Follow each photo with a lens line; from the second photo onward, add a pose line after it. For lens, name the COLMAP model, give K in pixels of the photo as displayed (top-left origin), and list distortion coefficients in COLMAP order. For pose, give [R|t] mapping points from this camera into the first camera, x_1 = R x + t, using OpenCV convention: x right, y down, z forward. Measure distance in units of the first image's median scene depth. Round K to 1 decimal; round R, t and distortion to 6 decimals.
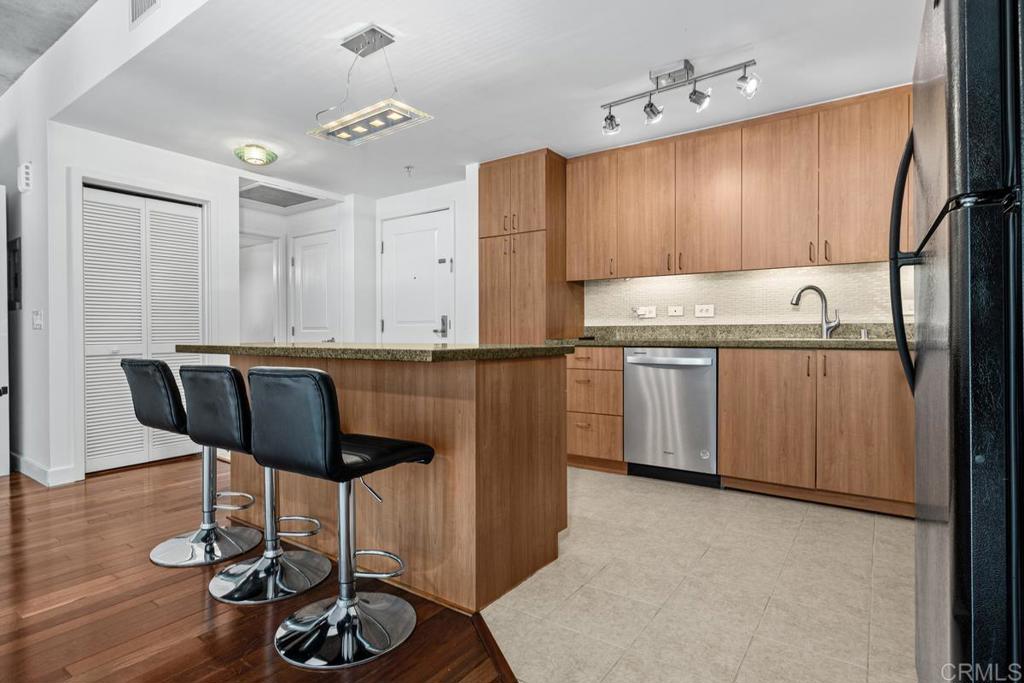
lens RADIAL K [[532.2, 0, 511.9], [0, 532.2, 336.7], [0, 0, 1]] dist [-0.002404, 0.000506]
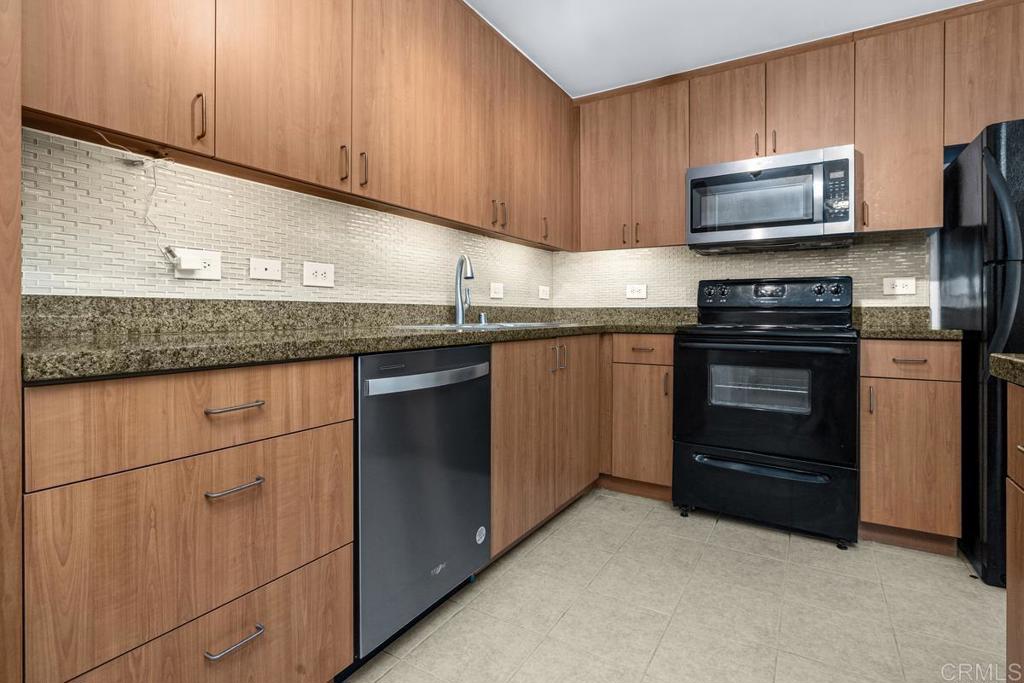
lens RADIAL K [[499.6, 0, 513.4], [0, 499.6, 315.4], [0, 0, 1]] dist [-0.003205, -0.000532]
pose [[-0.071035, -0.000739, 0.997474, -0.158442], [0.003859, 0.999992, 0.001016, -0.010003], [-0.997466, 0.003922, -0.071032, 0.979283]]
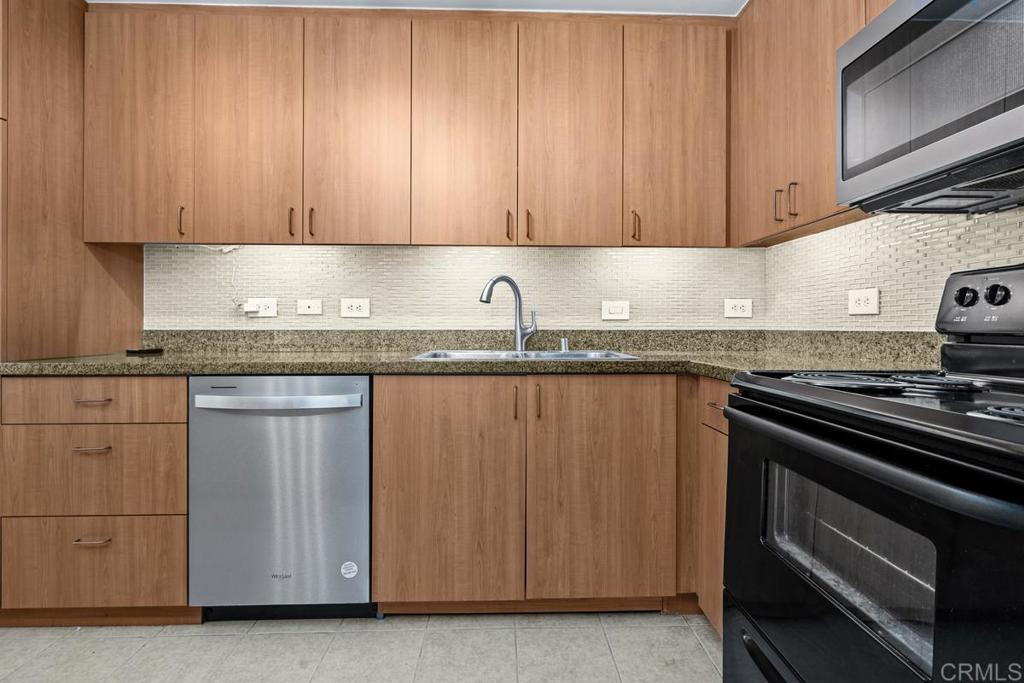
lens RADIAL K [[468.3, 0, 516.1], [0, 468.3, 326.5], [0, 0, 1]] dist [-0.002196, 0.000109]
pose [[0.799435, 0.002796, 0.600746, 0.205279], [0.001411, 0.999978, -0.006532, -0.025605], [-0.600751, 0.006070, 0.799413, 0.498888]]
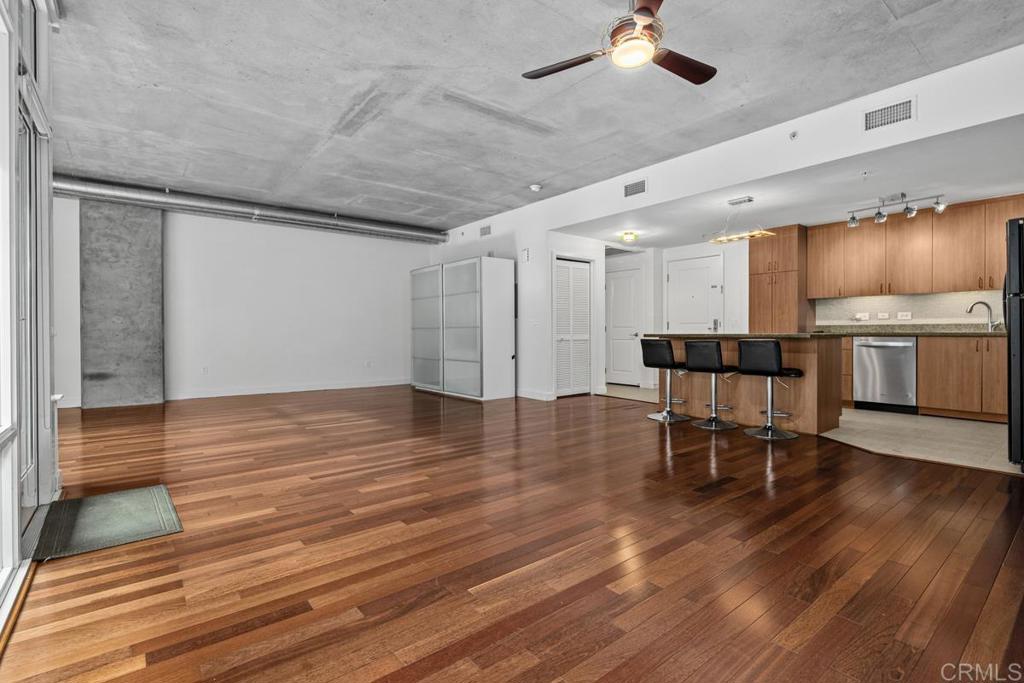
lens RADIAL K [[483.8, 0, 513.9], [0, 483.8, 335.2], [0, 0, 1]] dist [-0.002156, -0.000171]
pose [[0.961415, 0.002193, -0.275095, -0.470381], [-0.002574, 0.999996, -0.001023, 0.020692], [0.275092, 0.001691, 0.961417, -0.939237]]
